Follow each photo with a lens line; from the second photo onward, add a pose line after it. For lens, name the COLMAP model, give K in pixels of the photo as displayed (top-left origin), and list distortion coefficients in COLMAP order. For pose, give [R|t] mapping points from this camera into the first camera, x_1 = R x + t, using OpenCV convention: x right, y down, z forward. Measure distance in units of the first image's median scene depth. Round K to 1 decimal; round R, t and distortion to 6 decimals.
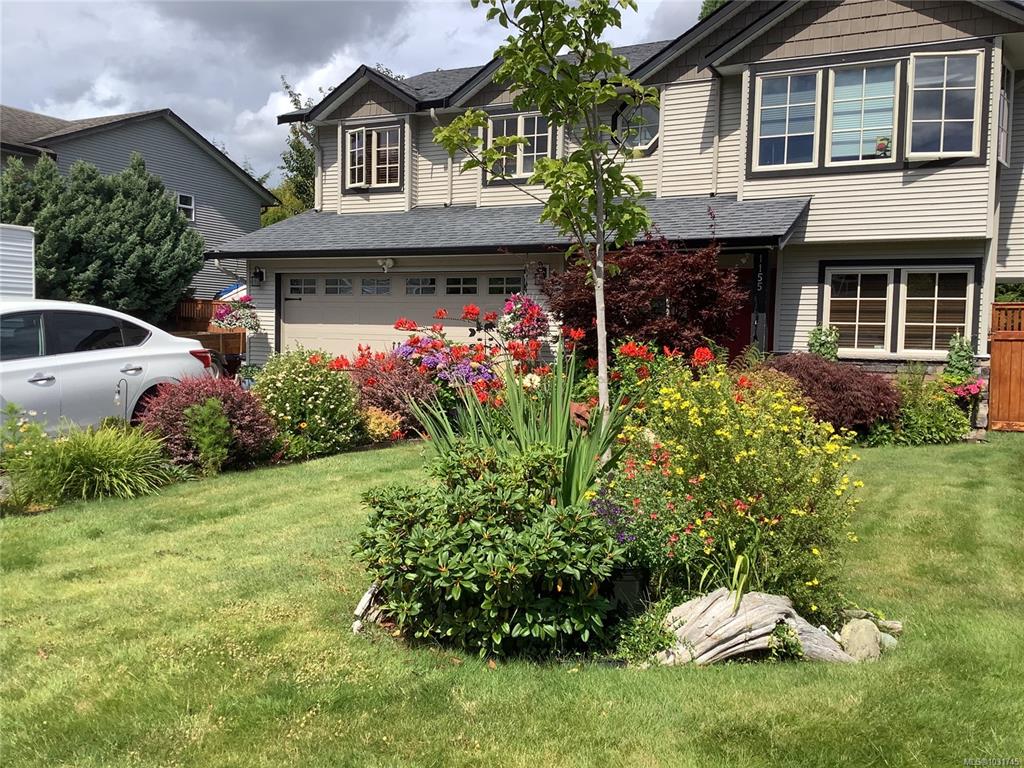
lens RADIAL K [[916.8, 0, 476.9], [0, 916.8, 378.9], [0, 0, 1]] dist [0.092049, -0.154554]
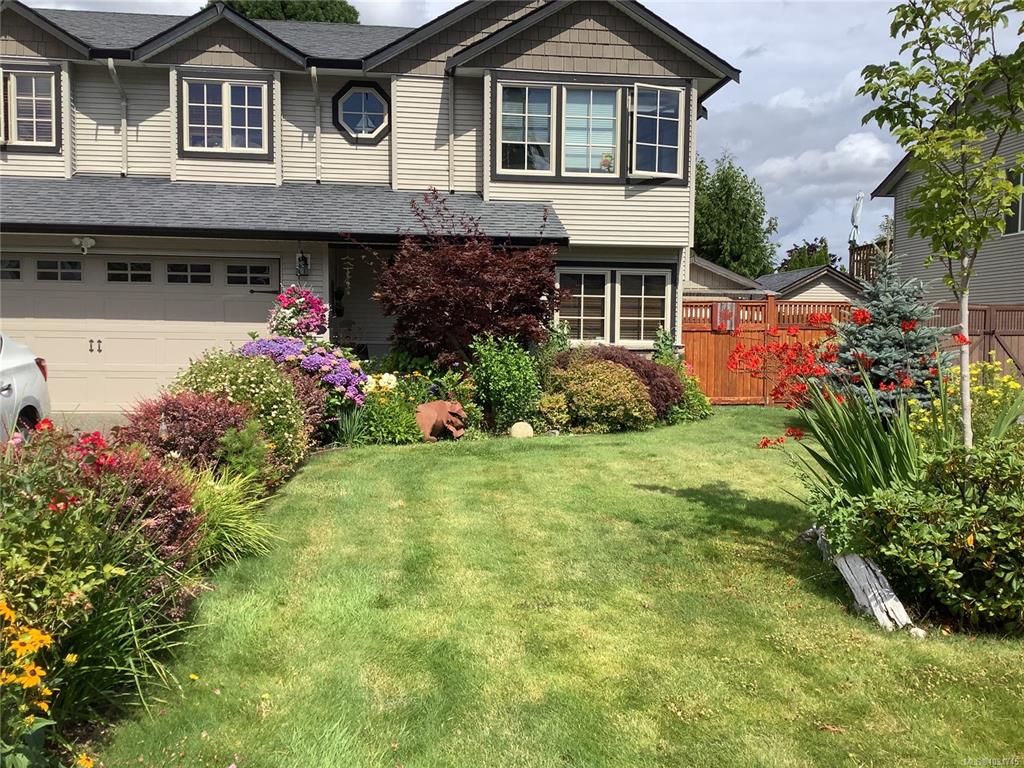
lens RADIAL K [[916.8, 0, 516.1], [0, 916.8, 394.7], [0, 0, 1]] dist [0.092049, -0.154554]
pose [[0.815076, -0.051445, 0.577065, -0.313137], [0.035383, 0.998611, 0.039048, -0.012717], [-0.578272, -0.011409, 0.815764, 0.131835]]
